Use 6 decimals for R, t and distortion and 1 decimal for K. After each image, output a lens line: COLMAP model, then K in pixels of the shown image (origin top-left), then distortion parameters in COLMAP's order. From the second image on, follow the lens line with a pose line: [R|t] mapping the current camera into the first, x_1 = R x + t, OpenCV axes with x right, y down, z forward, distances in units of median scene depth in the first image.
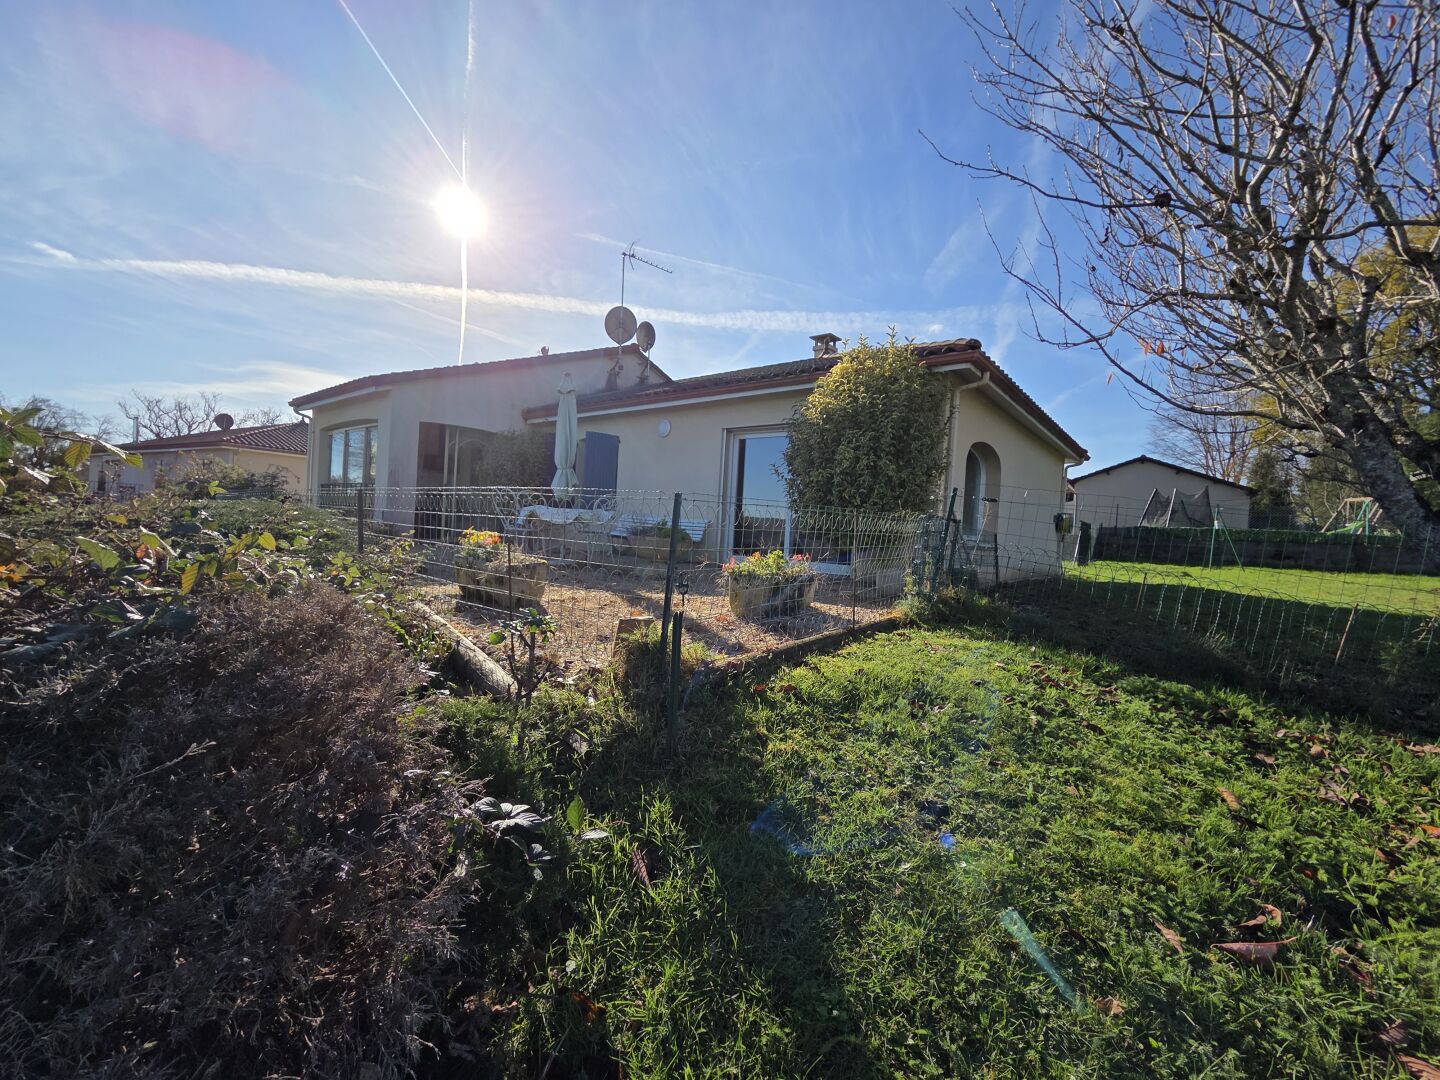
lens RADIAL K [[588.3, 0, 716.1], [0, 588.3, 542.5], [0, 0, 1]] dist [-0.000203, -0.000514]
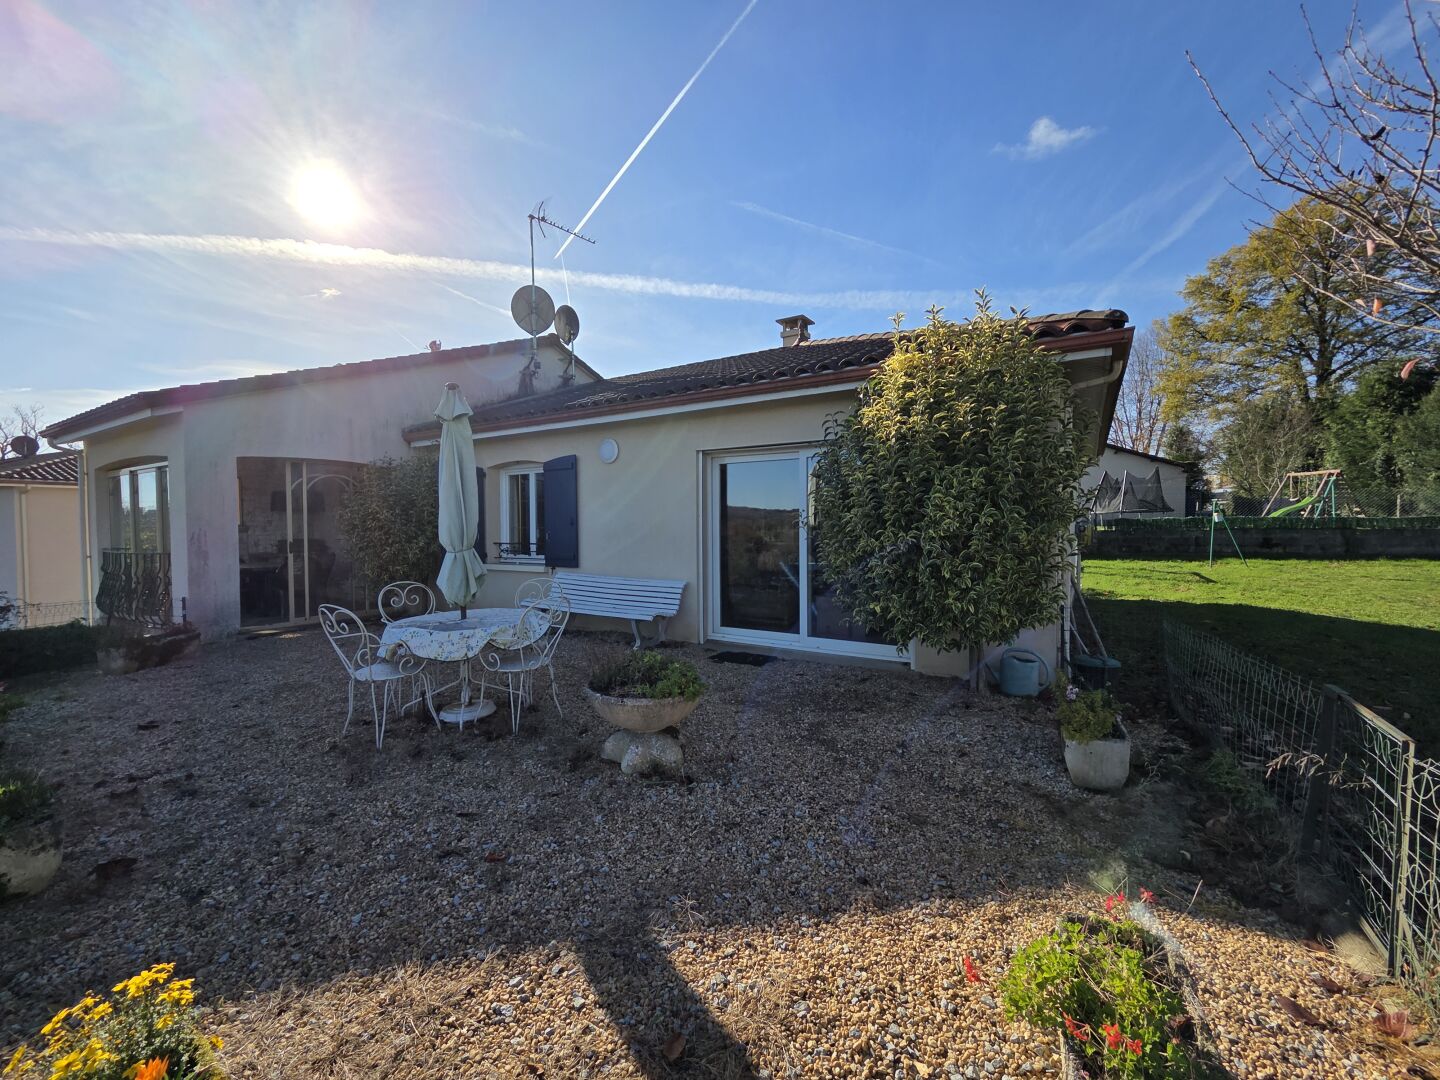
lens RADIAL K [[588.3, 0, 716.1], [0, 588.3, 542.5], [0, 0, 1]] dist [-0.000203, -0.000514]
pose [[0.990031, -0.066249, 0.124296, -0.042449], [0.064373, 0.997744, 0.019047, -0.067764], [-0.125277, -0.010856, 0.992062, 0.211090]]
